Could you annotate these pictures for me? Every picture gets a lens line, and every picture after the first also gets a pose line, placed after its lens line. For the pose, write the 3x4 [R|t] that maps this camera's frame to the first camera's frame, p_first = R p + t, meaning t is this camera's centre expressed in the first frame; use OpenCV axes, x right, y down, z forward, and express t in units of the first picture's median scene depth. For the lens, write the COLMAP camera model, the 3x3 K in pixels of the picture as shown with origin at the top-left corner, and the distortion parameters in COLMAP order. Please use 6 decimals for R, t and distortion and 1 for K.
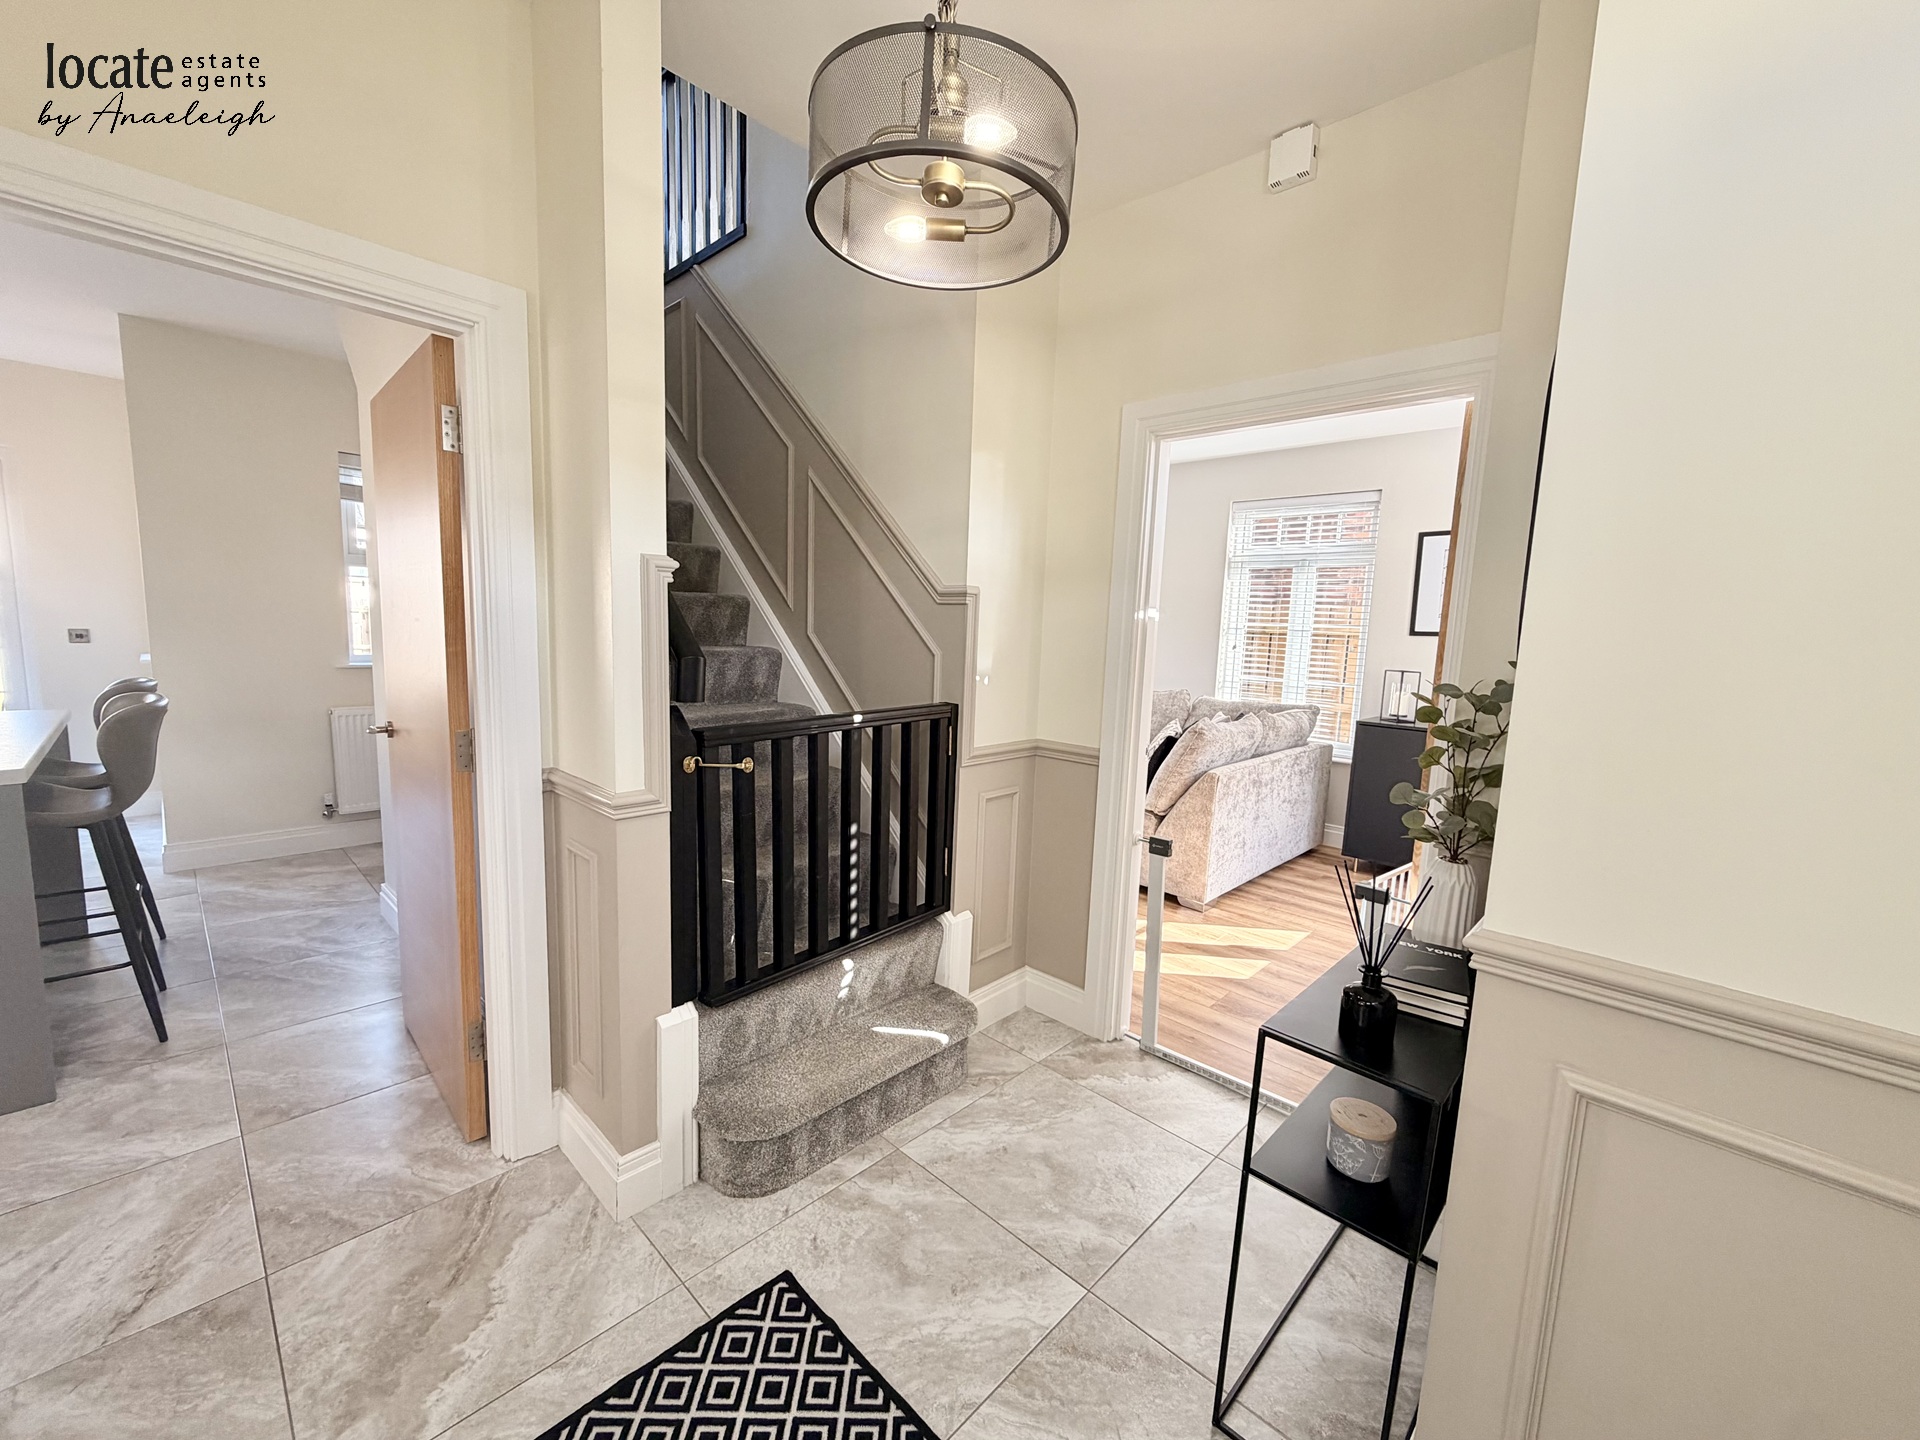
lens RADIAL K [[763.8, 0, 954.1], [0, 763.8, 724.6], [0, 0, 1]] dist [-0.001580, -0.000282]
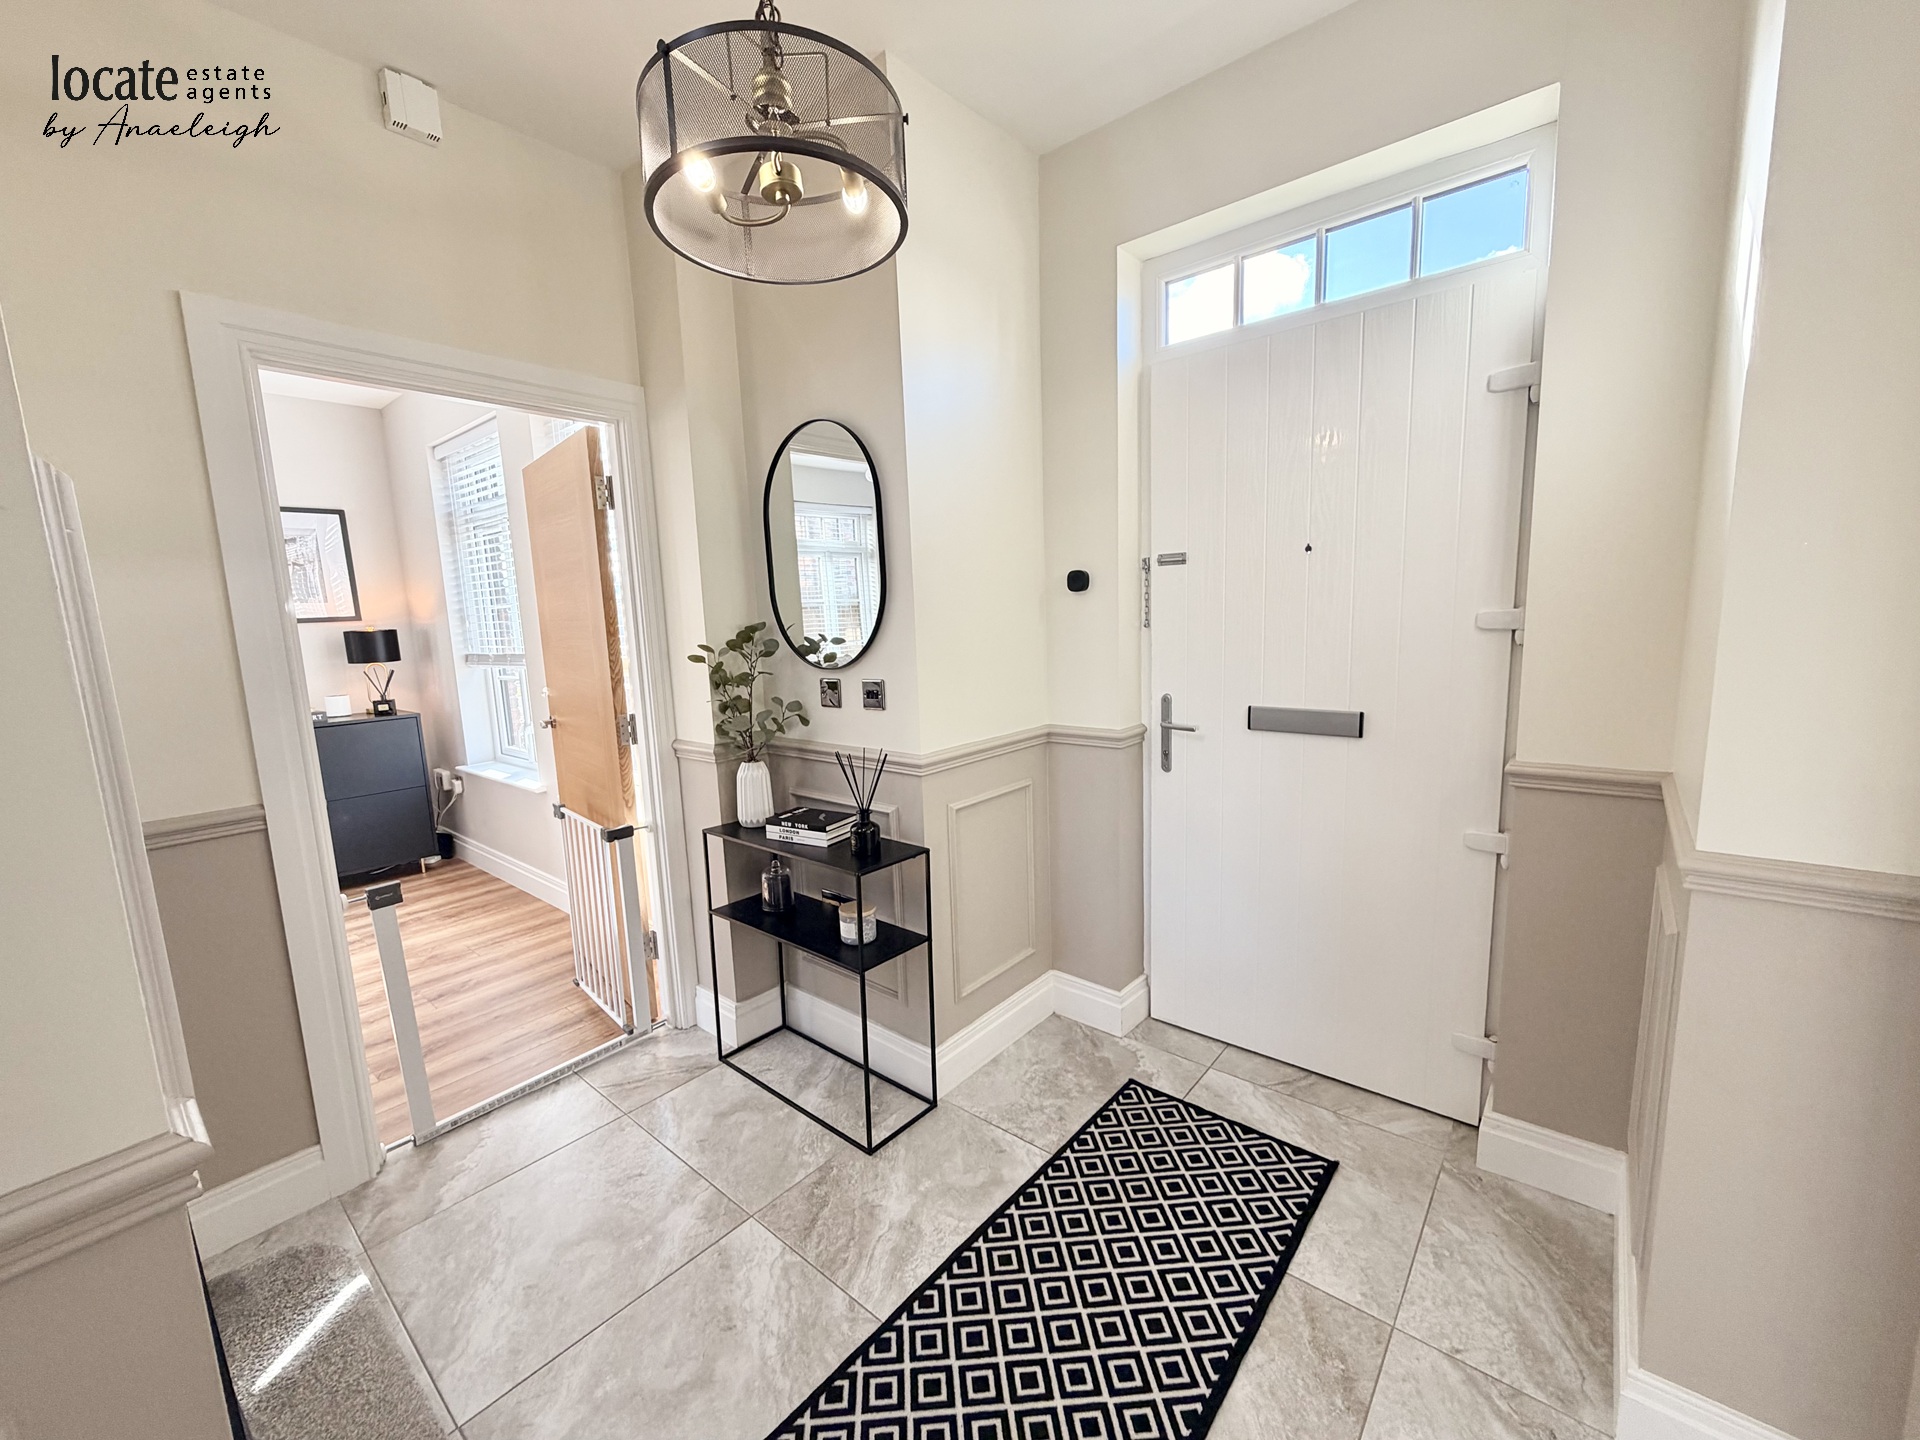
lens RADIAL K [[763.8, 0, 954.1], [0, 763.8, 724.6], [0, 0, 1]] dist [-0.001580, -0.000282]
pose [[-0.063338, -0.180570, 0.981521, -0.300219], [0.158917, 0.969122, 0.188544, -0.040257], [-0.985258, 0.167922, -0.032686, 0.237692]]
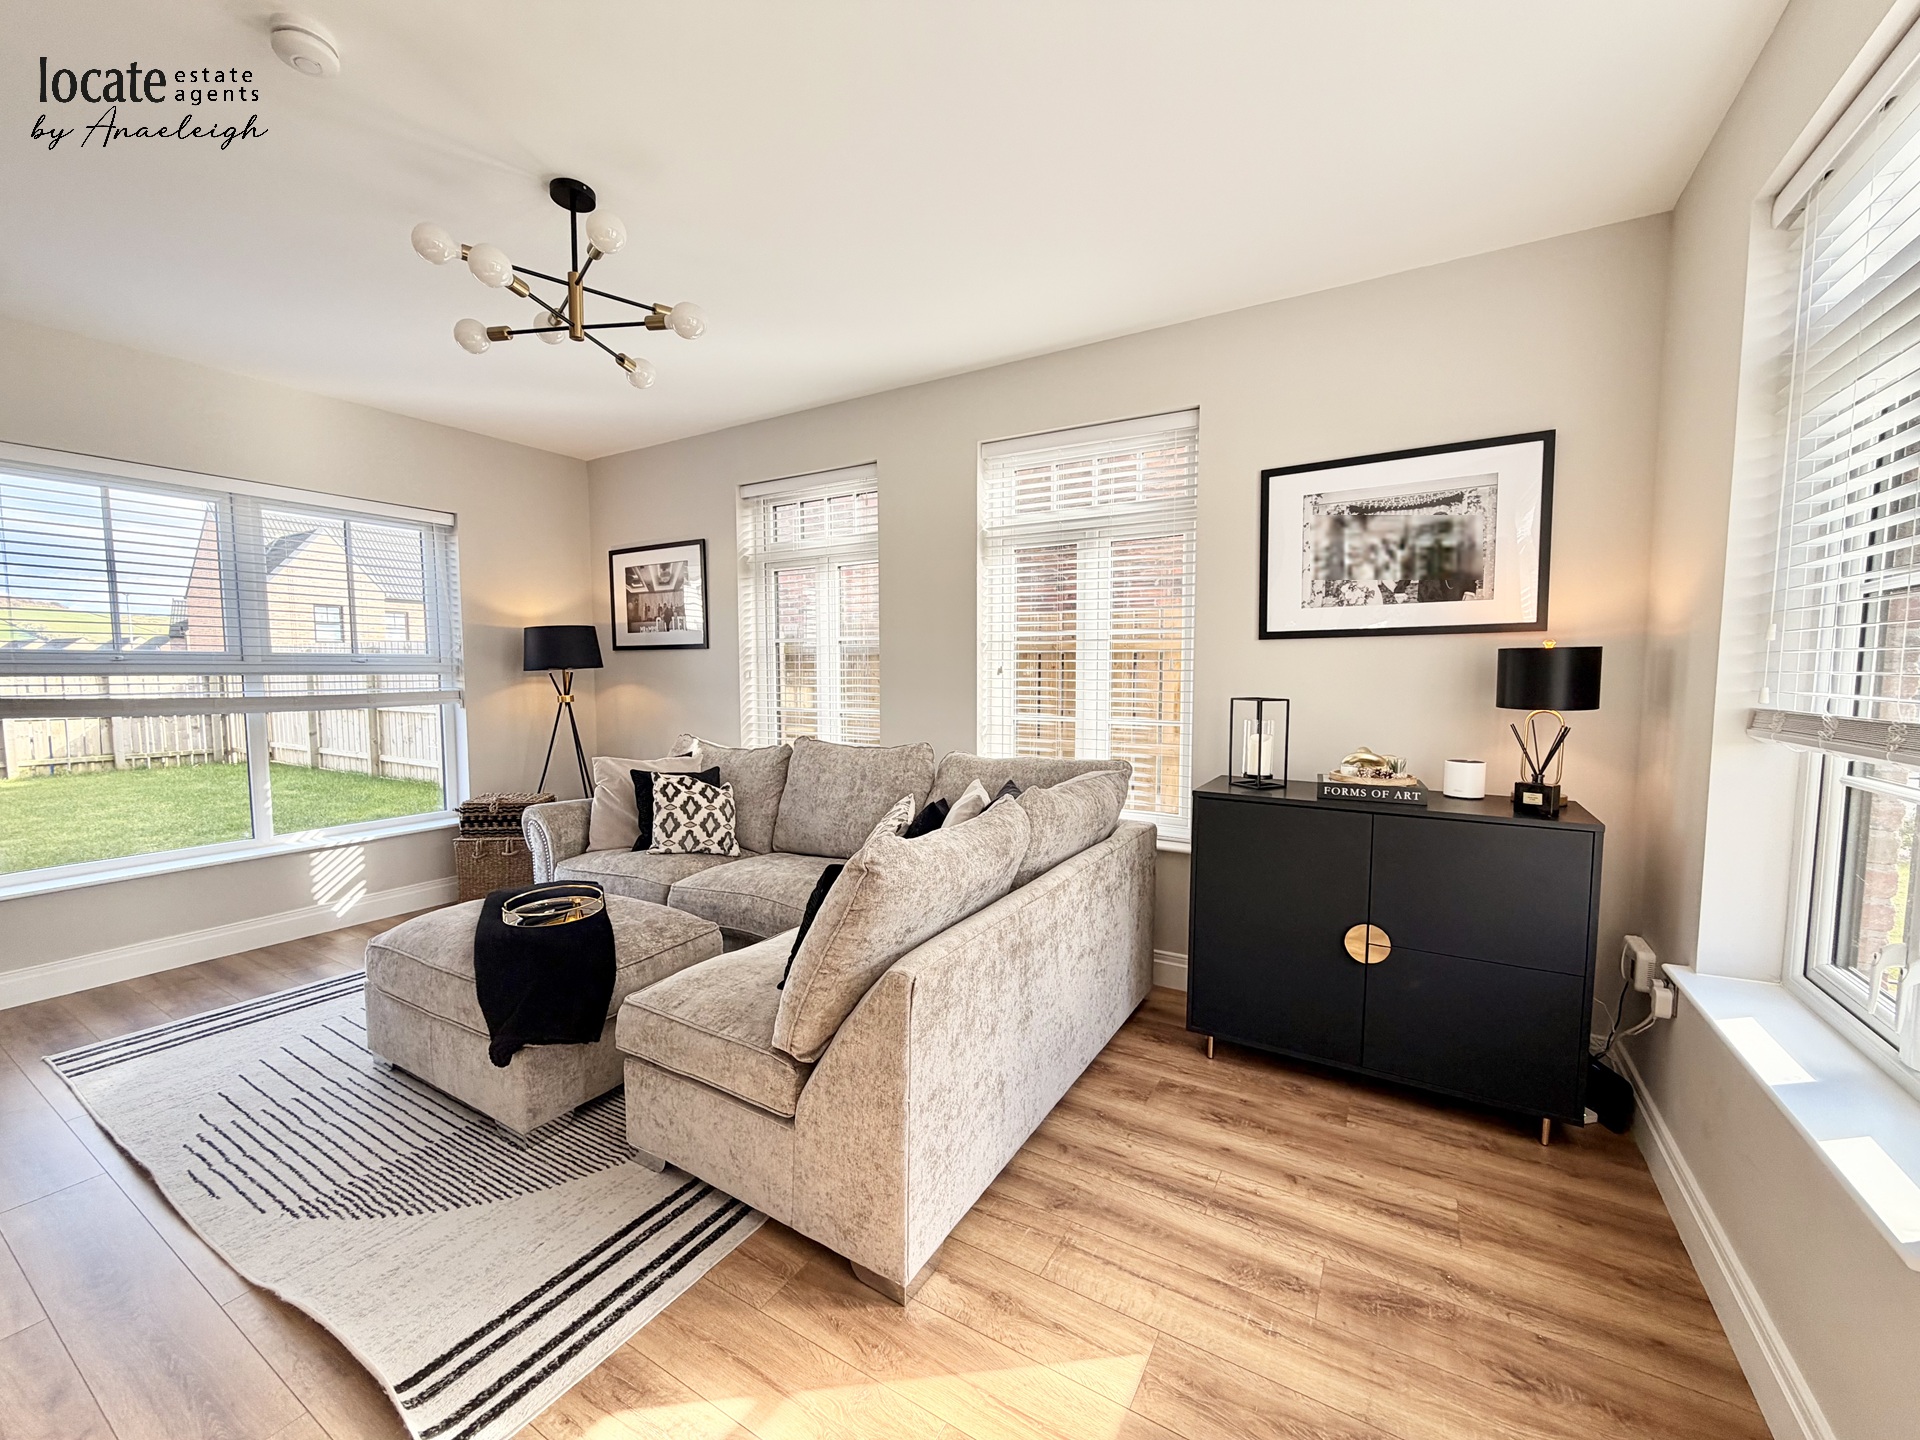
lens RADIAL K [[763.8, 0, 954.1], [0, 763.8, 724.6], [0, 0, 1]] dist [-0.001580, -0.000282]
pose [[0.975190, -0.053387, 0.214834, 0.255822], [0.063525, 0.997156, -0.040562, -0.044990], [-0.212057, 0.053203, 0.975808, 0.524897]]
